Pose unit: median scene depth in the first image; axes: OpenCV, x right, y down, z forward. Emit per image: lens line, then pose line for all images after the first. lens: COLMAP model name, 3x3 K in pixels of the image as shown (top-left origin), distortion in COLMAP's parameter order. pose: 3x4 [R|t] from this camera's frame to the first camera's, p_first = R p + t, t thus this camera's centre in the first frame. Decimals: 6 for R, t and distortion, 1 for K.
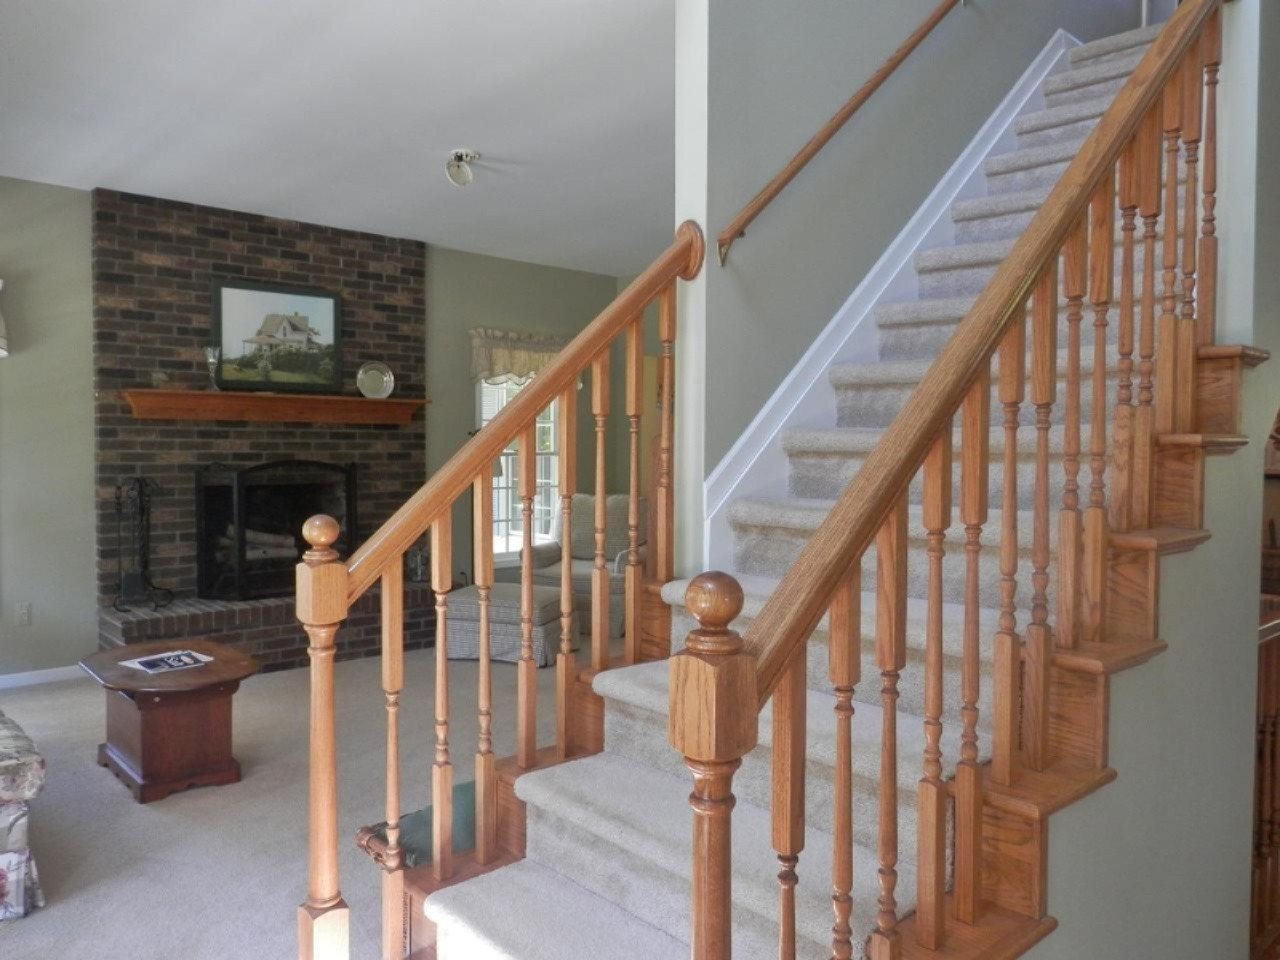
lens RADIAL K [[959.2, 0, 641.0], [0, 959.2, 477.9], [0, 0, 1]] dist [0.002521, 0.000422]
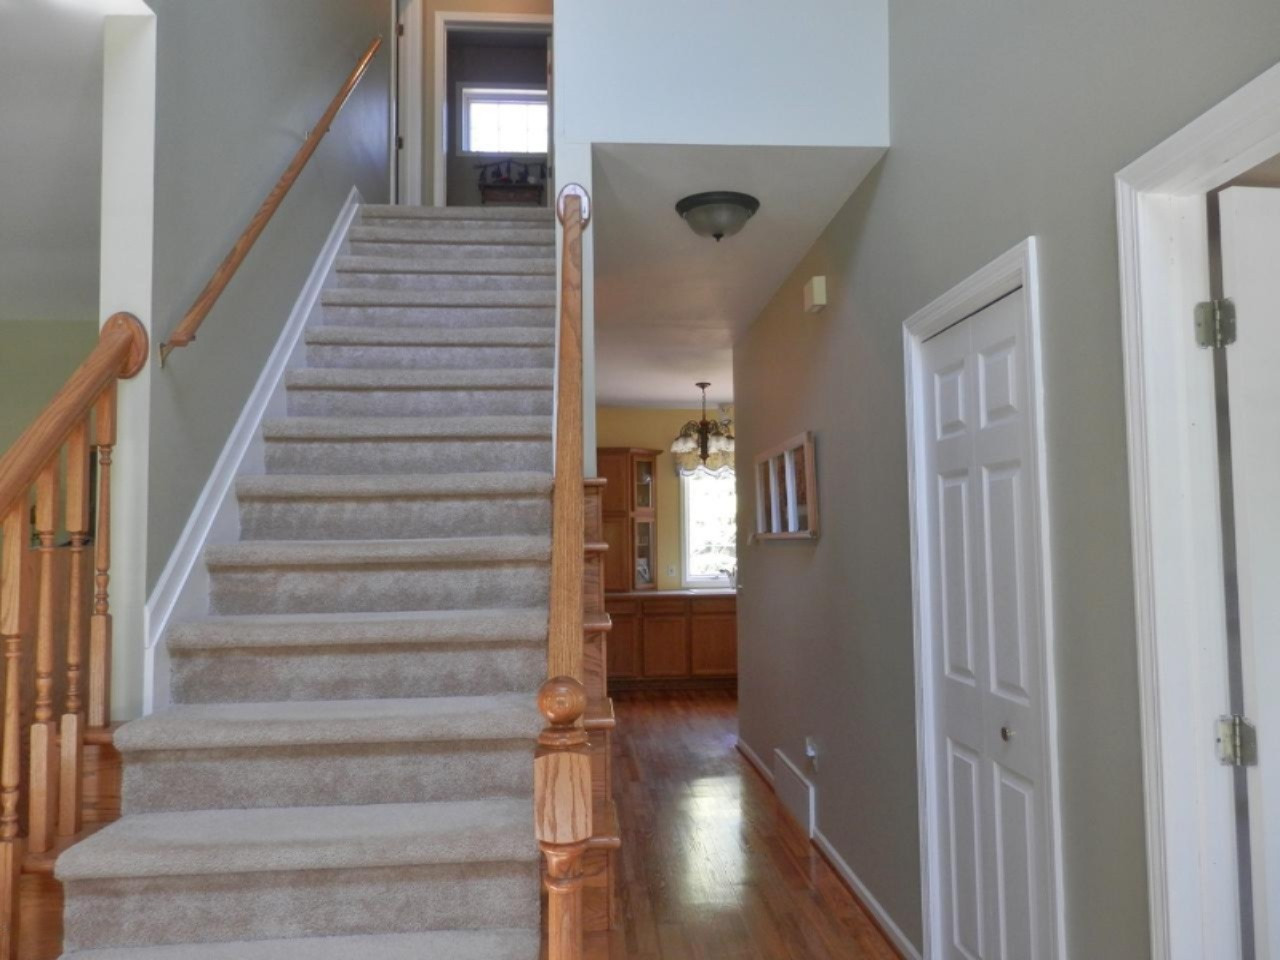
lens RADIAL K [[959.2, 0, 641.8], [0, 959.2, 478.4], [0, 0, 1]] dist [0.002521, 0.000422]
pose [[0.625790, 0.030807, 0.779383, -0.316722], [0.050299, 0.995546, -0.079738, -0.017530], [-0.778368, 0.089102, 0.621454, 0.074885]]
